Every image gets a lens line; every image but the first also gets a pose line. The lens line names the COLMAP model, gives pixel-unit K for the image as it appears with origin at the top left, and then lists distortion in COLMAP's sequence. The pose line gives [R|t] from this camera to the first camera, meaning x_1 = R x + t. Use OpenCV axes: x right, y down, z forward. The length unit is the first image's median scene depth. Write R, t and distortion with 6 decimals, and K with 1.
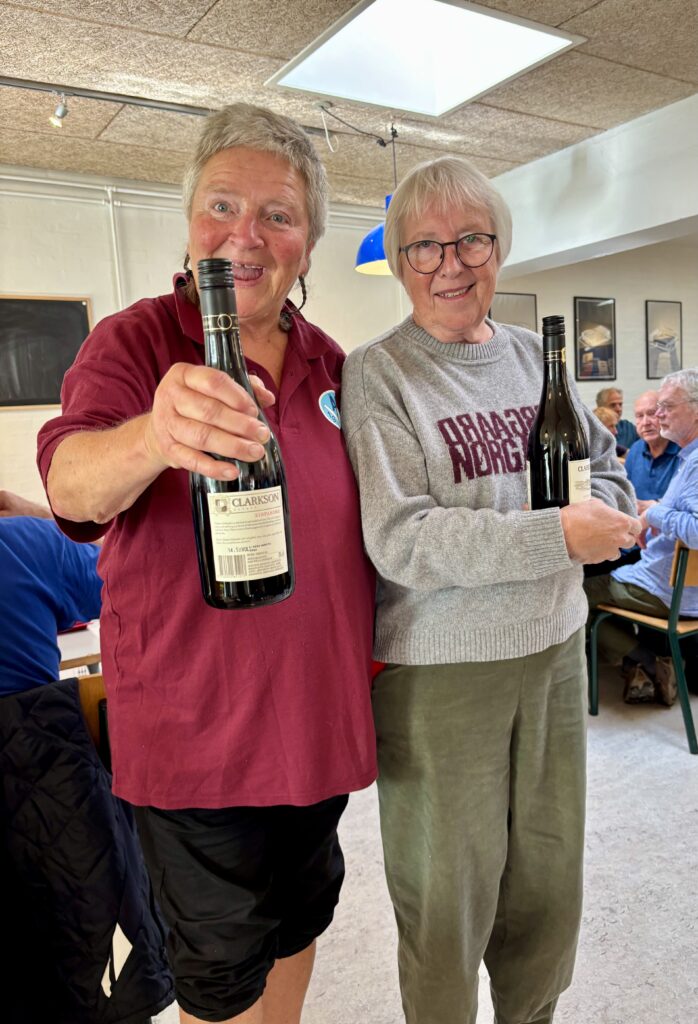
lens RADIAL K [[800.6, 0, 377.5], [0, 800.6, 512.8], [0, 0, 1]] dist [0.027785, -0.041986]
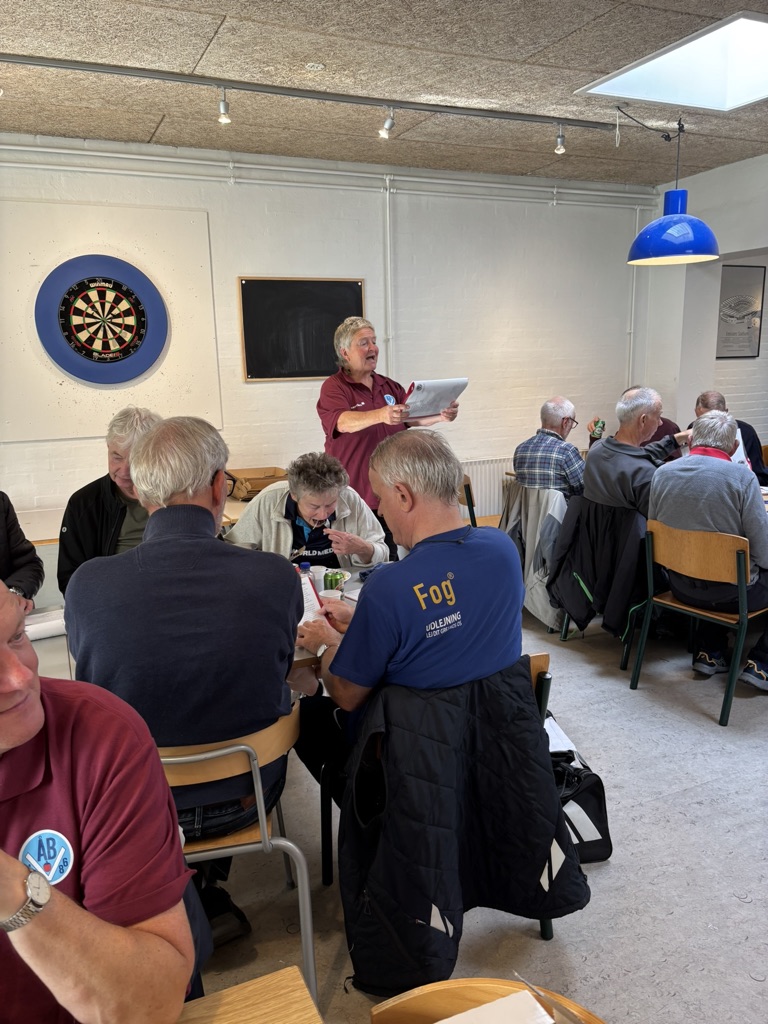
lens RADIAL K [[777.4, 0, 356.7], [0, 777.4, 520.8], [0, 0, 1]] dist [0.028172, -0.047022]
pose [[0.981101, 0.073891, -0.178833, -0.186554], [-0.056747, 0.993452, 0.099157, -0.050551], [0.184989, -0.087135, 0.978870, -0.112877]]
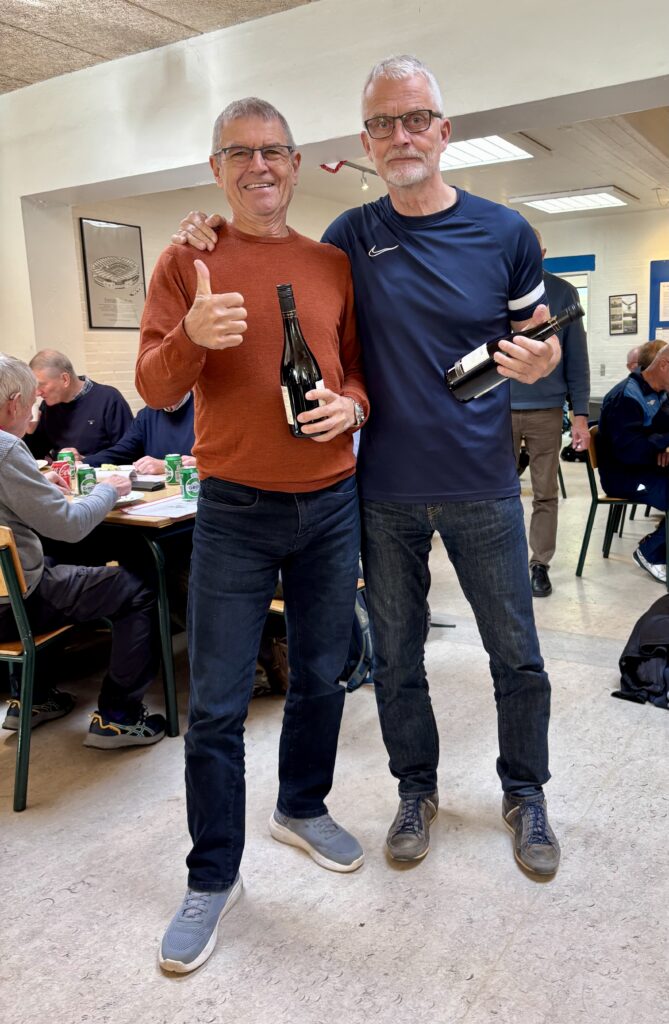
lens RADIAL K [[826.4, 0, 404.6], [0, 826.4, 488.0], [0, 0, 1]] dist [0.037433, -0.055354]
pose [[0.893999, -0.042818, 0.446018, 0.069730], [0.034579, 0.999048, 0.026601, -0.006302], [-0.446732, -0.008358, 0.894629, 0.118218]]
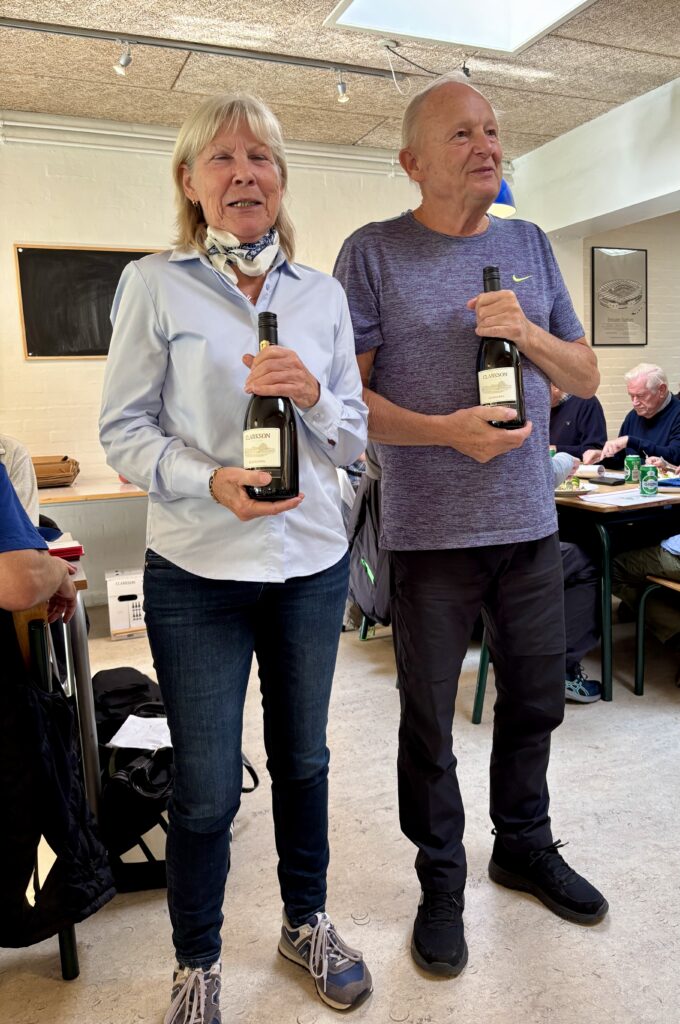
lens RADIAL K [[818.1, 0, 392.0], [0, 818.1, 497.4], [0, 0, 1]] dist [0.015480, -0.019132]
pose [[0.987075, 0.042566, -0.154504, 0.112559], [-0.040452, 0.999040, 0.016801, 0.018710], [0.155071, -0.010334, 0.987849, 0.023941]]
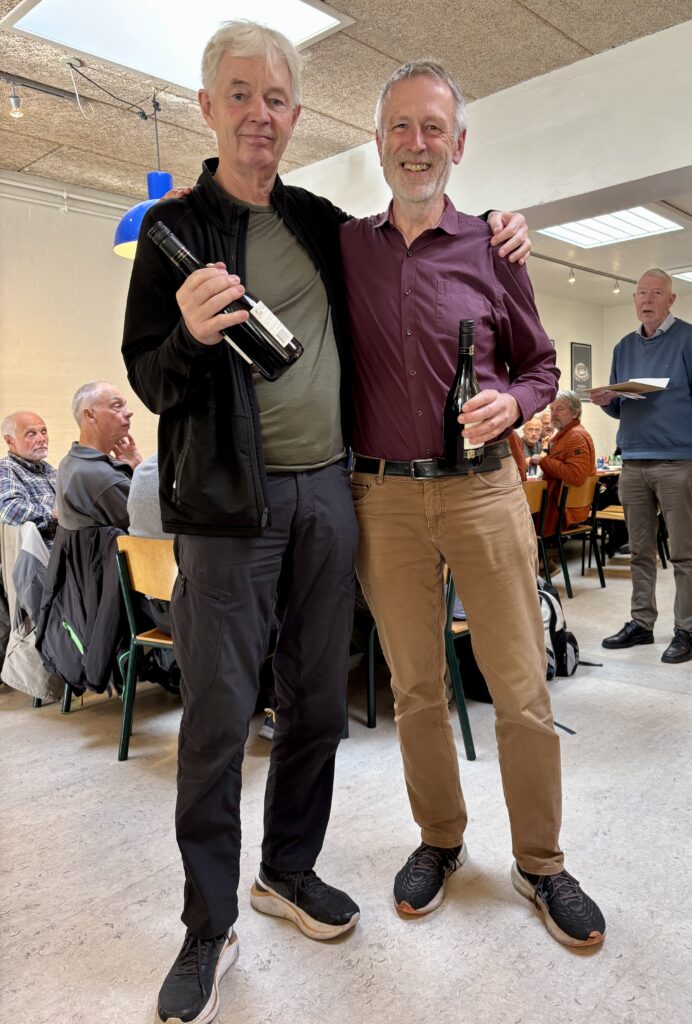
lens RADIAL K [[781.1, 0, 380.5], [0, 781.1, 515.0], [0, 0, 1]] dist [0.038095, -0.054819]
pose [[0.968066, -0.003531, 0.250671, 0.044641], [0.012865, 0.999283, -0.035605, 0.032108], [-0.250365, 0.037693, 0.967417, 0.088832]]
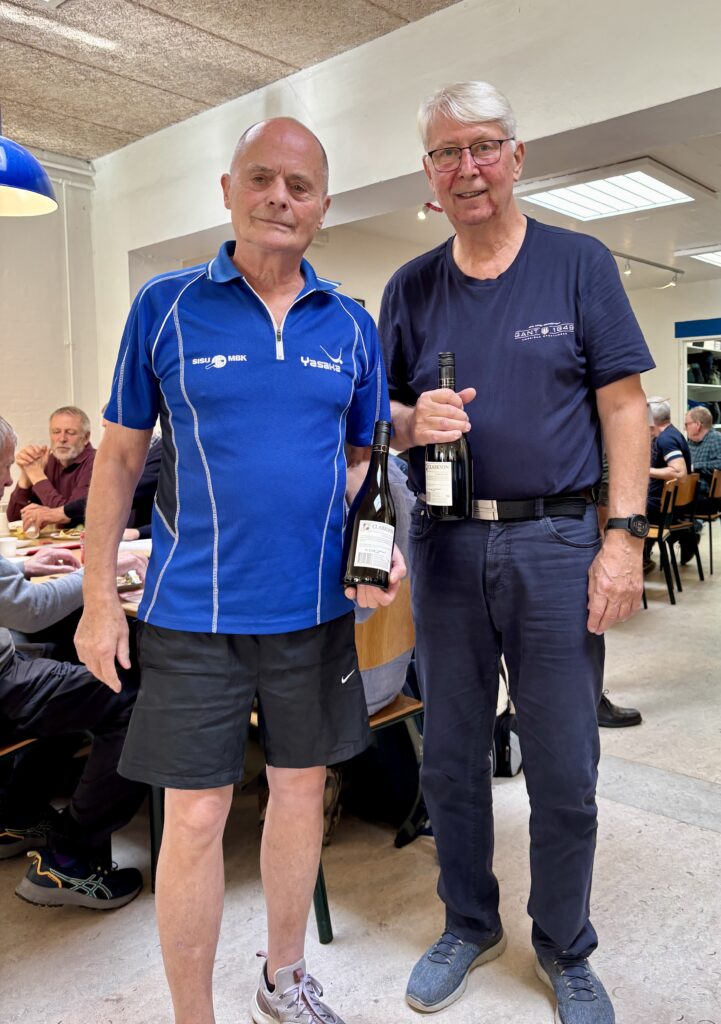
lens RADIAL K [[841.2, 0, 429.1], [0, 841.2, 461.4], [0, 0, 1]] dist [0.023781, -0.020168]
pose [[0.961376, 0.027100, 0.273899, 0.219413], [-0.001974, 0.995794, -0.091596, -0.016350], [-0.275230, 0.087518, 0.957387, 0.232426]]
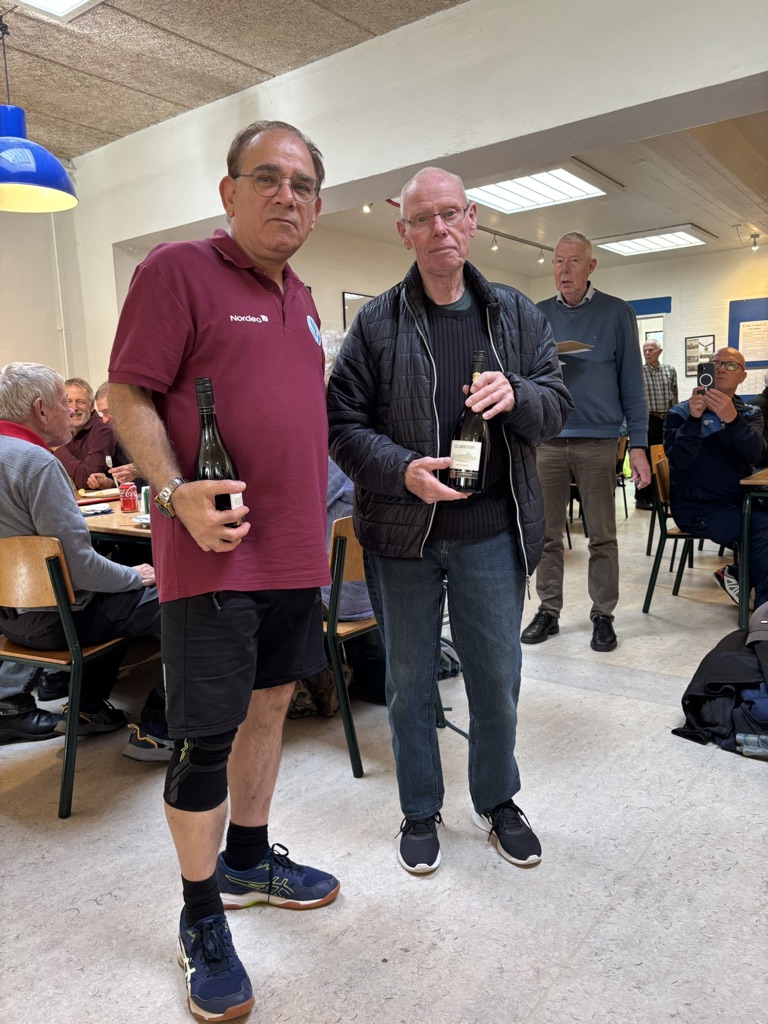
lens RADIAL K [[777.4, 0, 383.5], [0, 777.4, 521.2], [0, 0, 1]] dist [0.028172, -0.047022]
pose [[0.944692, -0.022510, 0.327185, 0.120786], [0.020705, 0.999745, 0.009001, 0.016071], [-0.327305, -0.001728, 0.944917, 0.161098]]
